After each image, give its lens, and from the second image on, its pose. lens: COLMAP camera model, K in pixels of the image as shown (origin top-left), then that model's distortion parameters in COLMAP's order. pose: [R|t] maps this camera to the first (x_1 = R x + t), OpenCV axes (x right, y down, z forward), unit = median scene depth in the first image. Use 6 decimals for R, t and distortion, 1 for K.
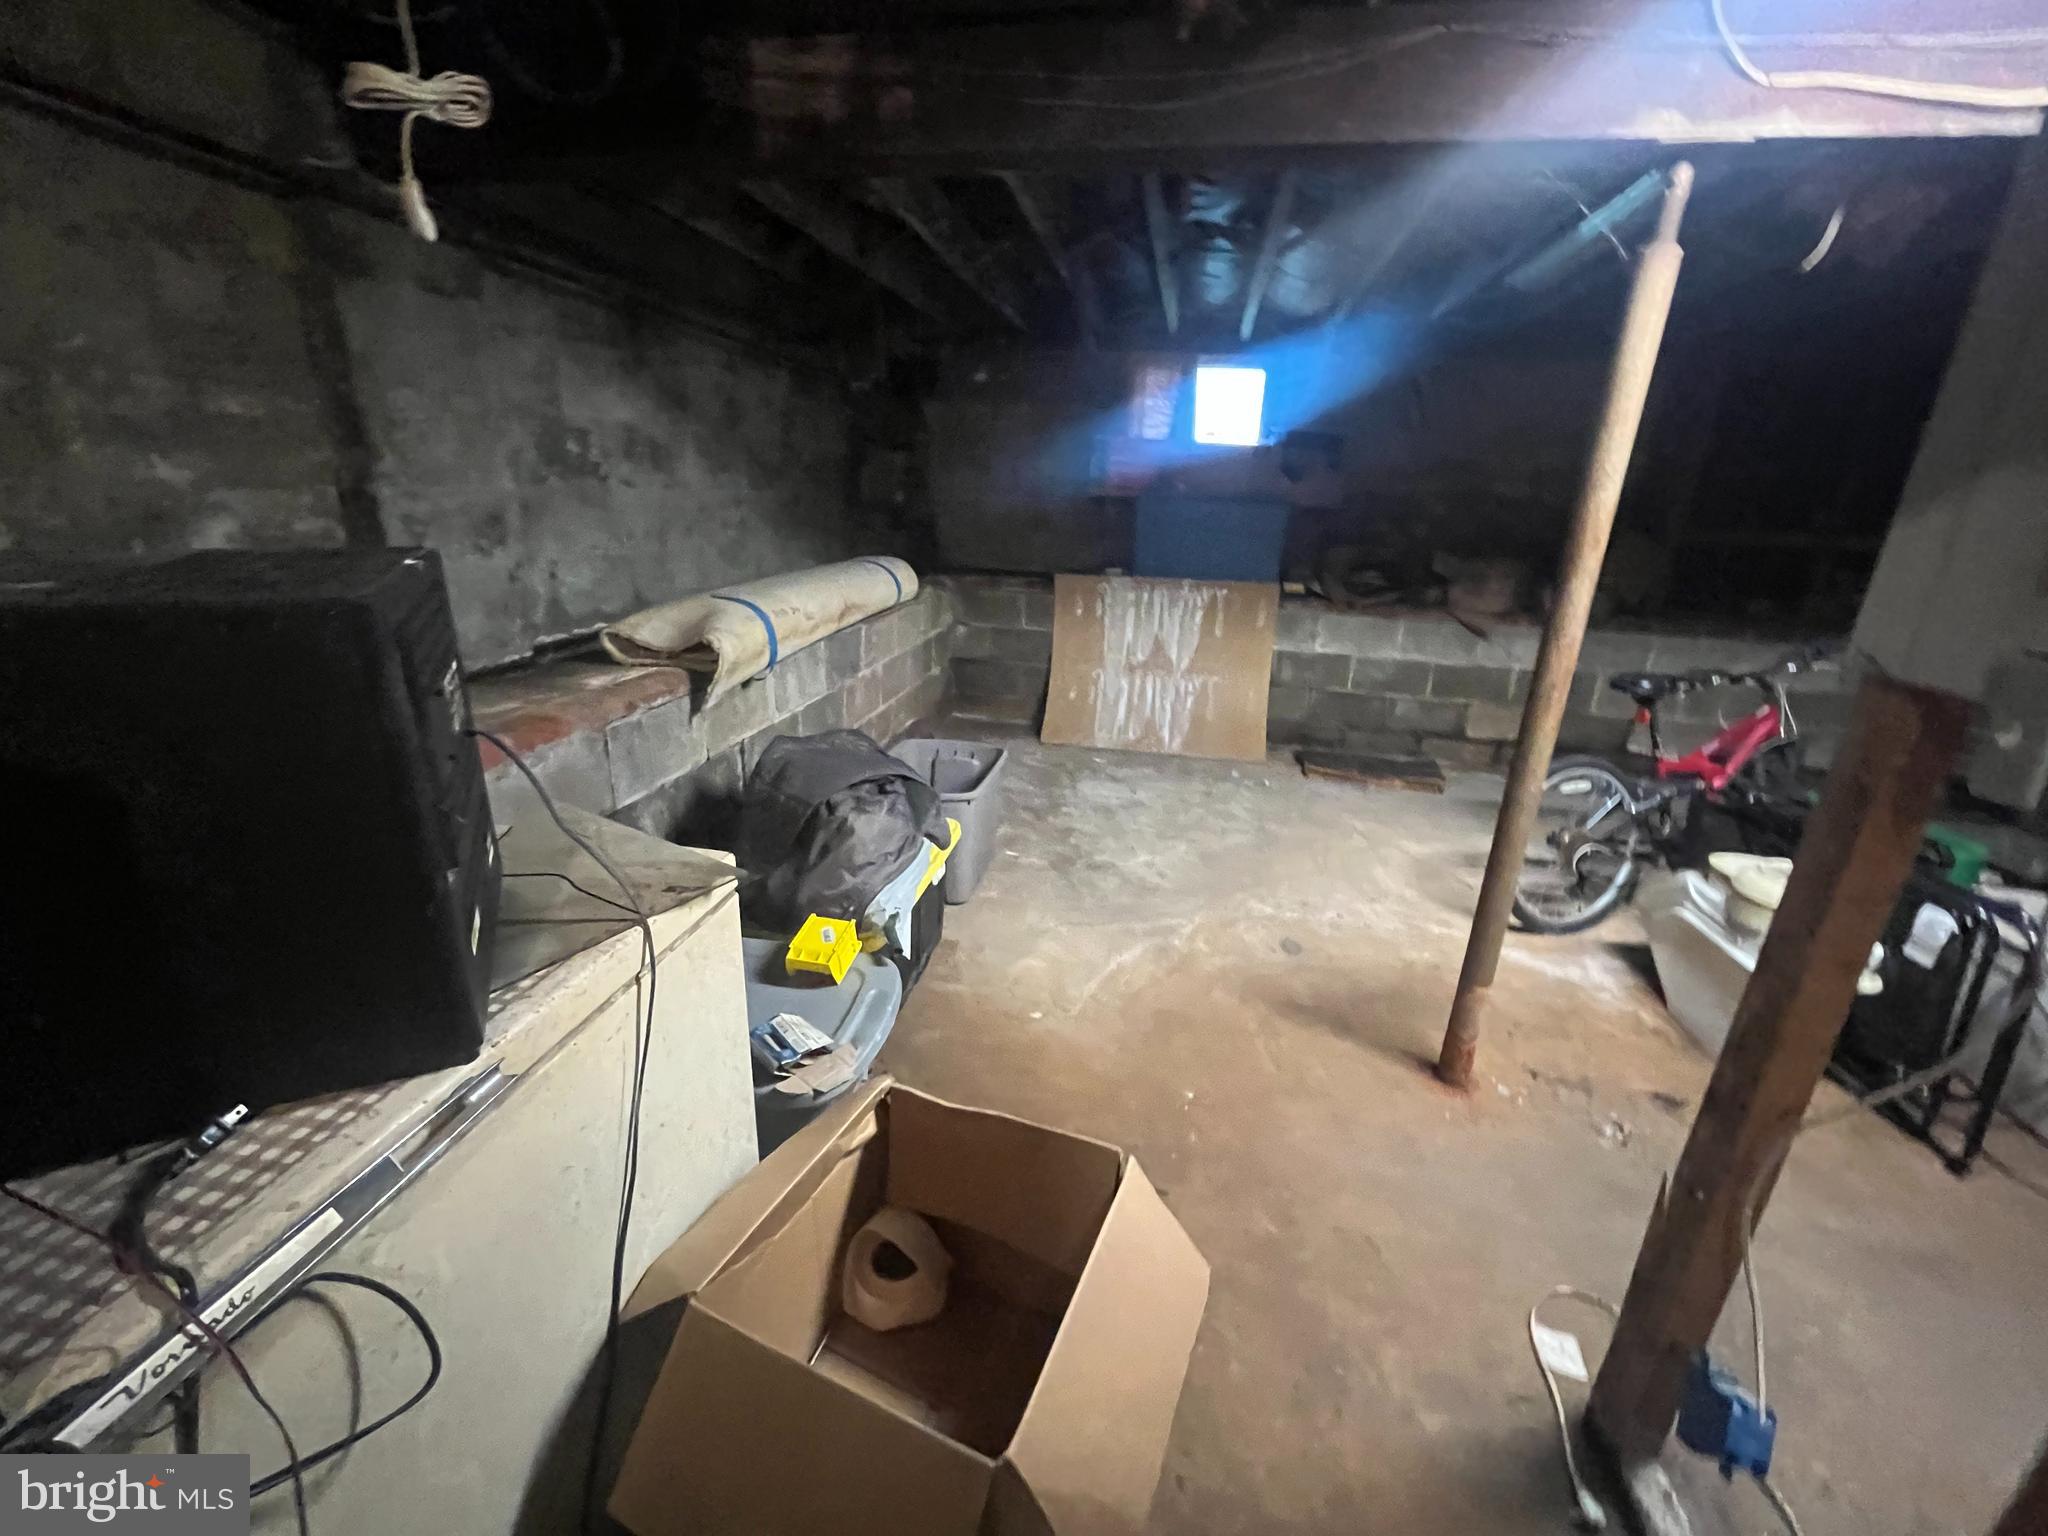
lens RADIAL K [[844.7, 0, 1024.0], [0, 844.7, 768.0], [0, 0, 1]] dist [0.011322, -0.000130]
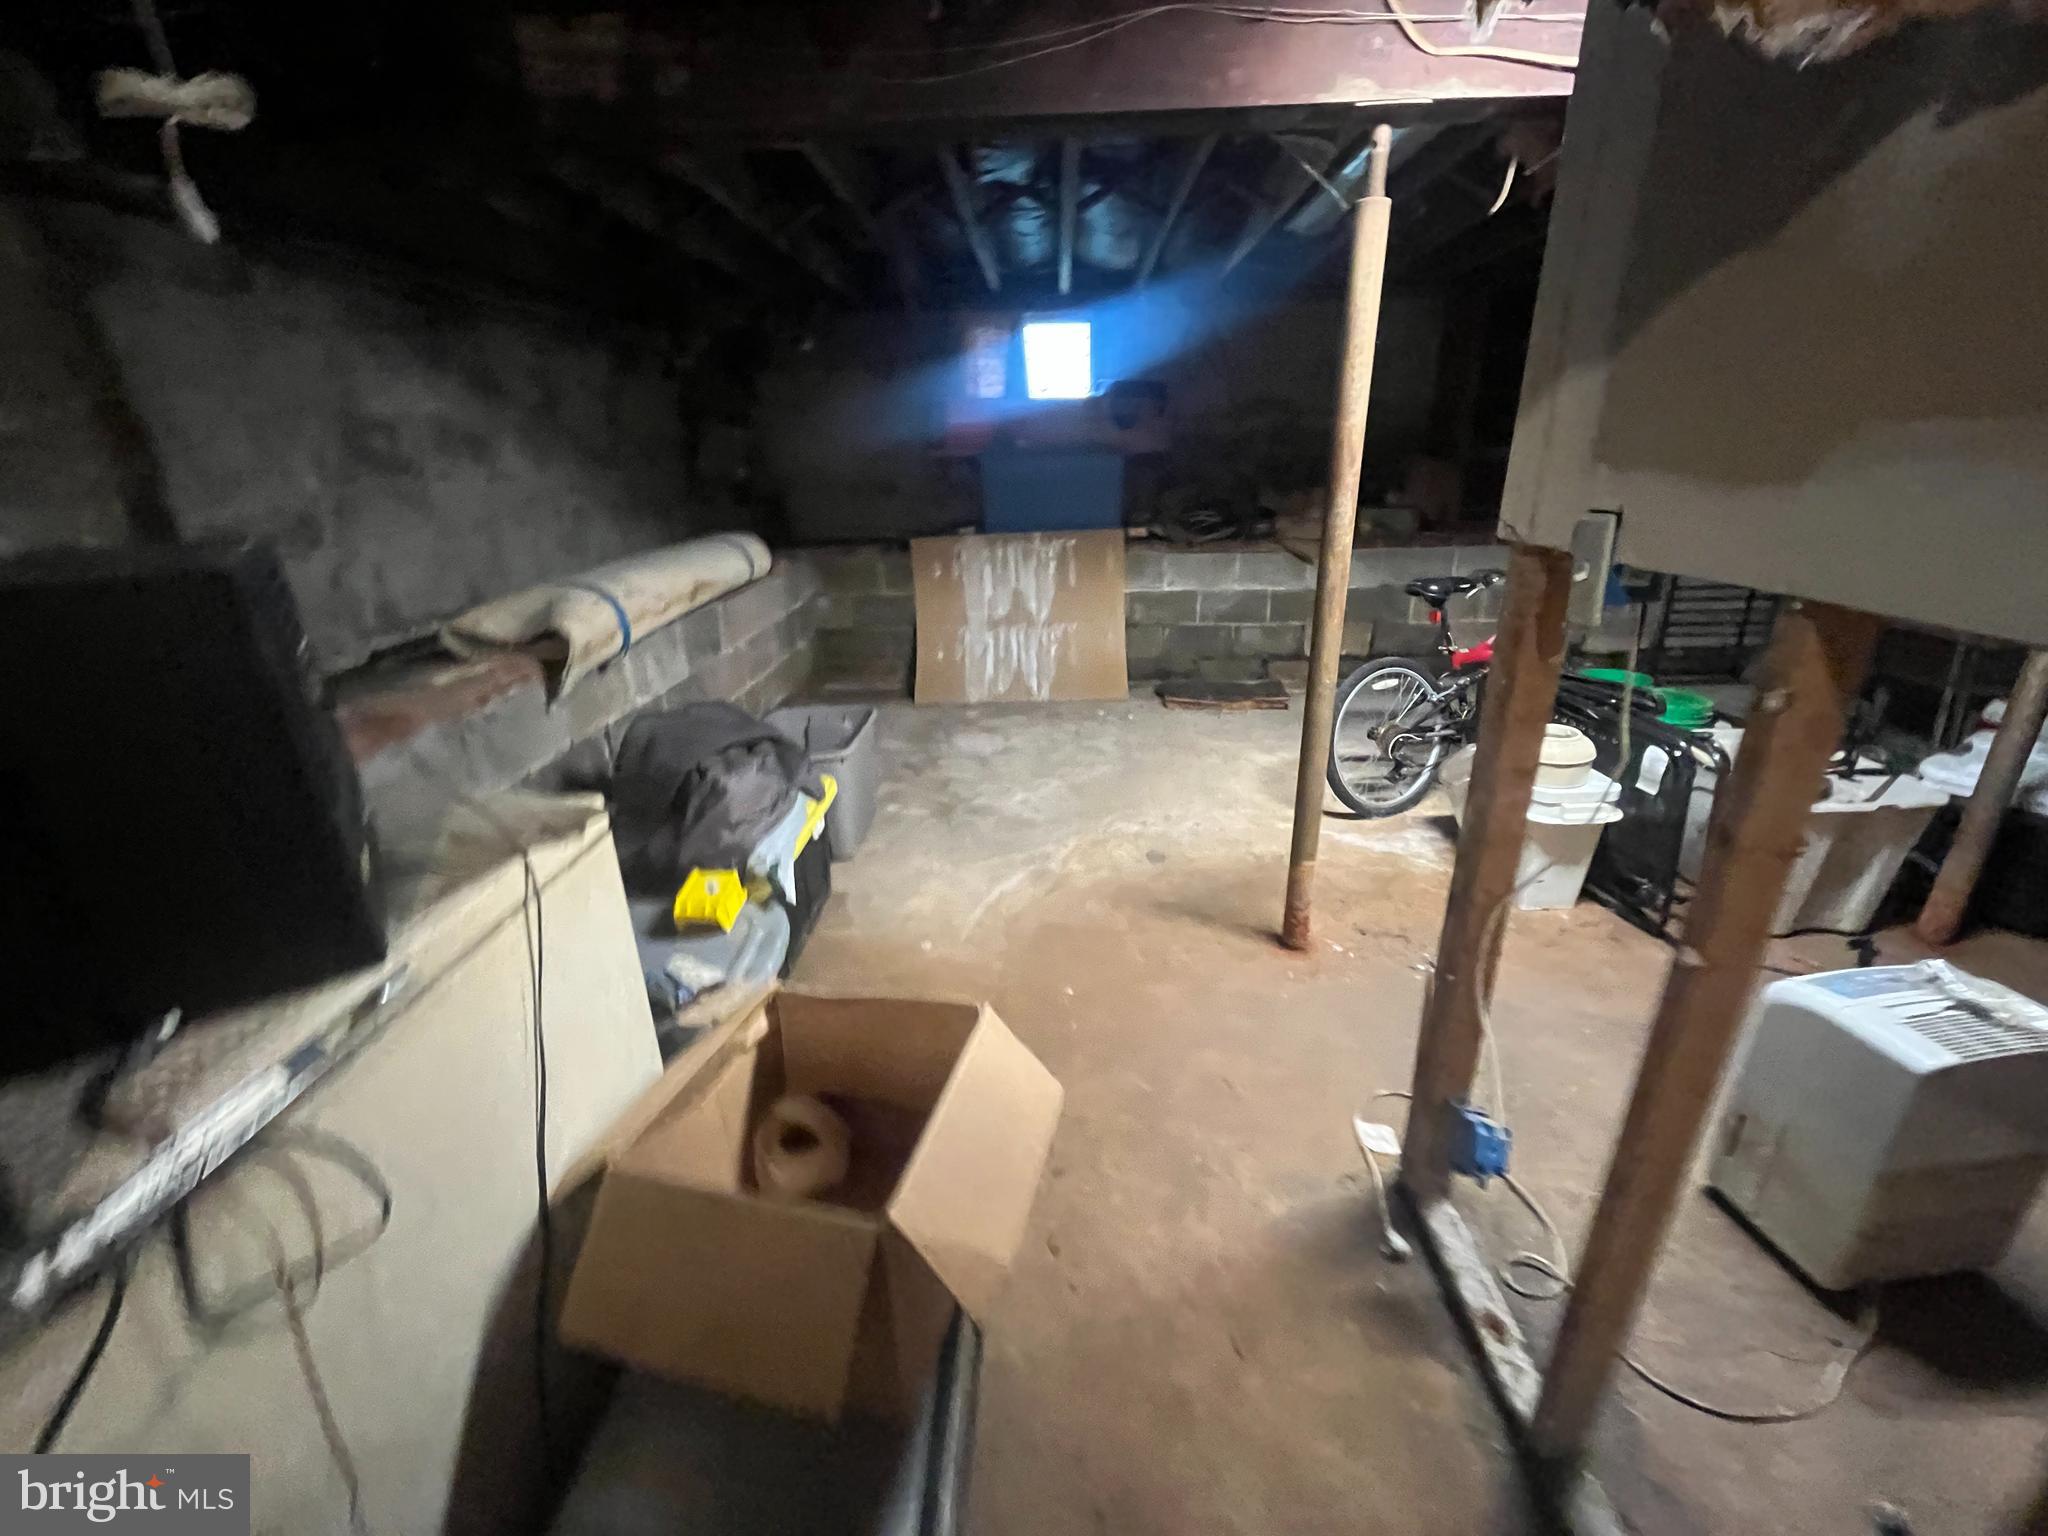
lens RADIAL K [[844.7, 0, 1024.0], [0, 844.7, 768.0], [0, 0, 1]] dist [0.011322, -0.000130]
pose [[0.985310, -0.119208, 0.122287, 0.027586], [0.114753, 0.992468, 0.042873, 0.031682], [-0.126476, -0.028210, 0.991568, -0.065072]]
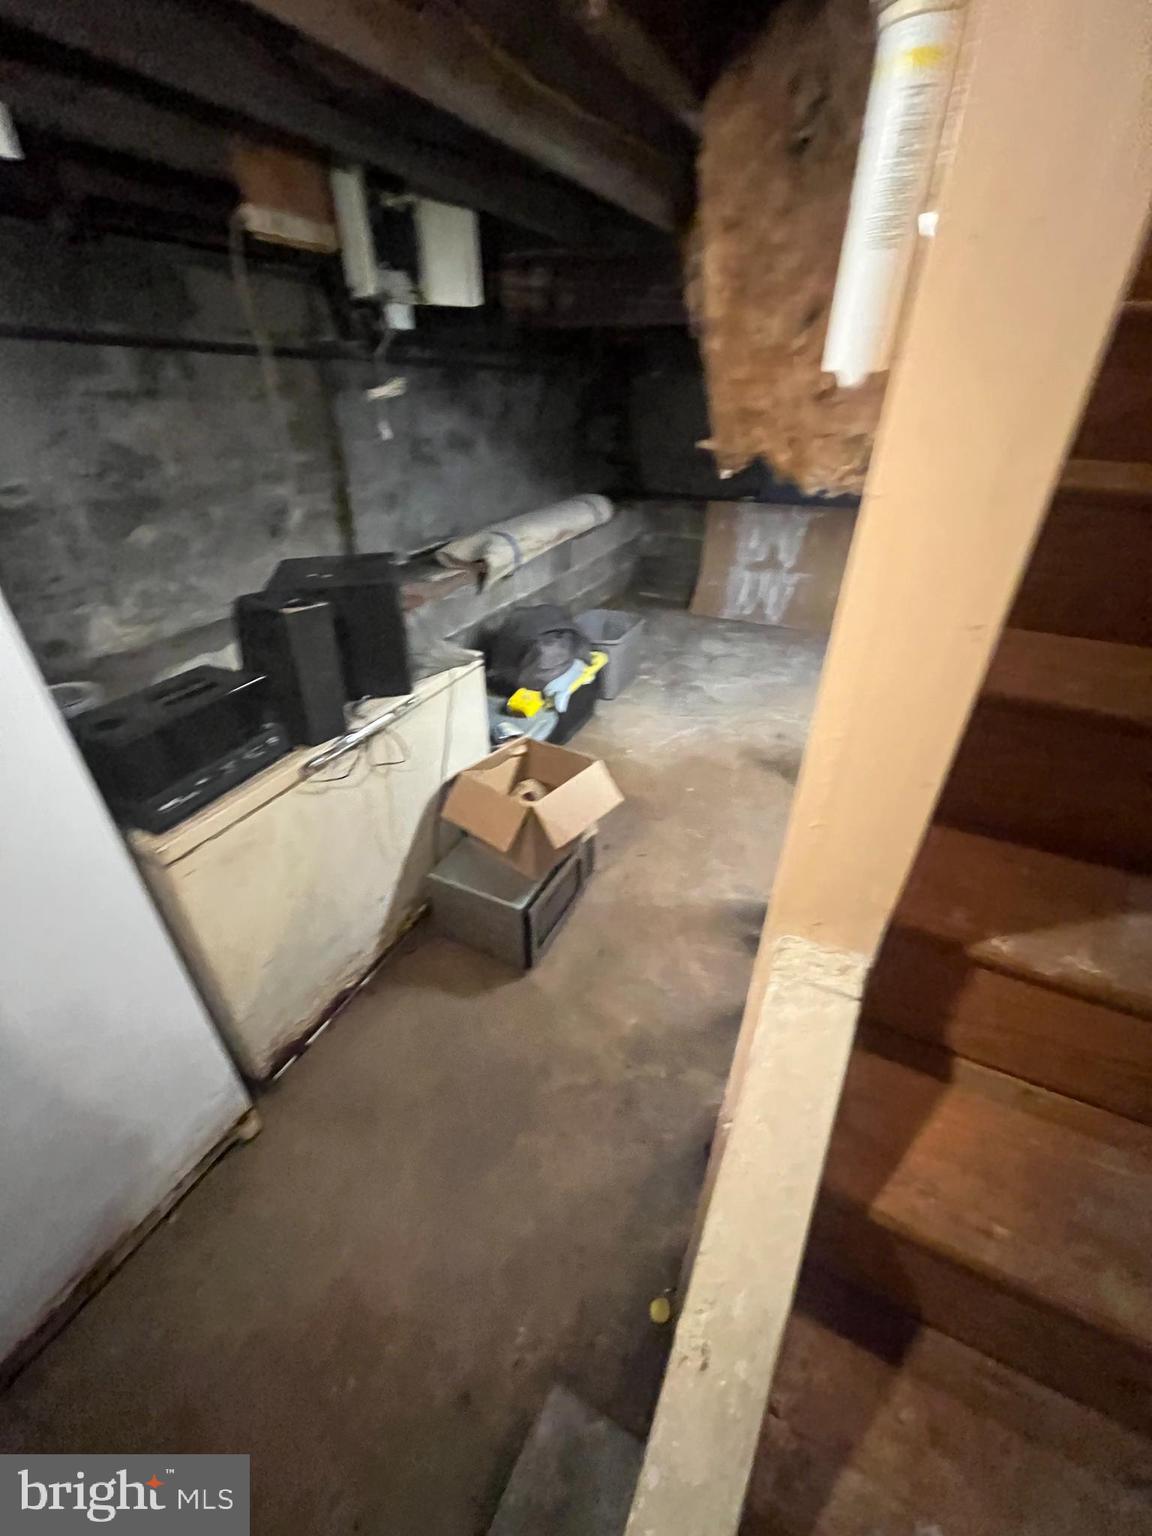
lens RADIAL K [[633.5, 0, 576.0], [0, 633.5, 768.0], [0, 0, 1]] dist [0.011322, -0.000130]
pose [[0.967328, 0.103074, -0.231631, 0.217523], [-0.049958, 0.973207, 0.224437, -0.008310], [0.248559, -0.205532, 0.946560, -0.444621]]
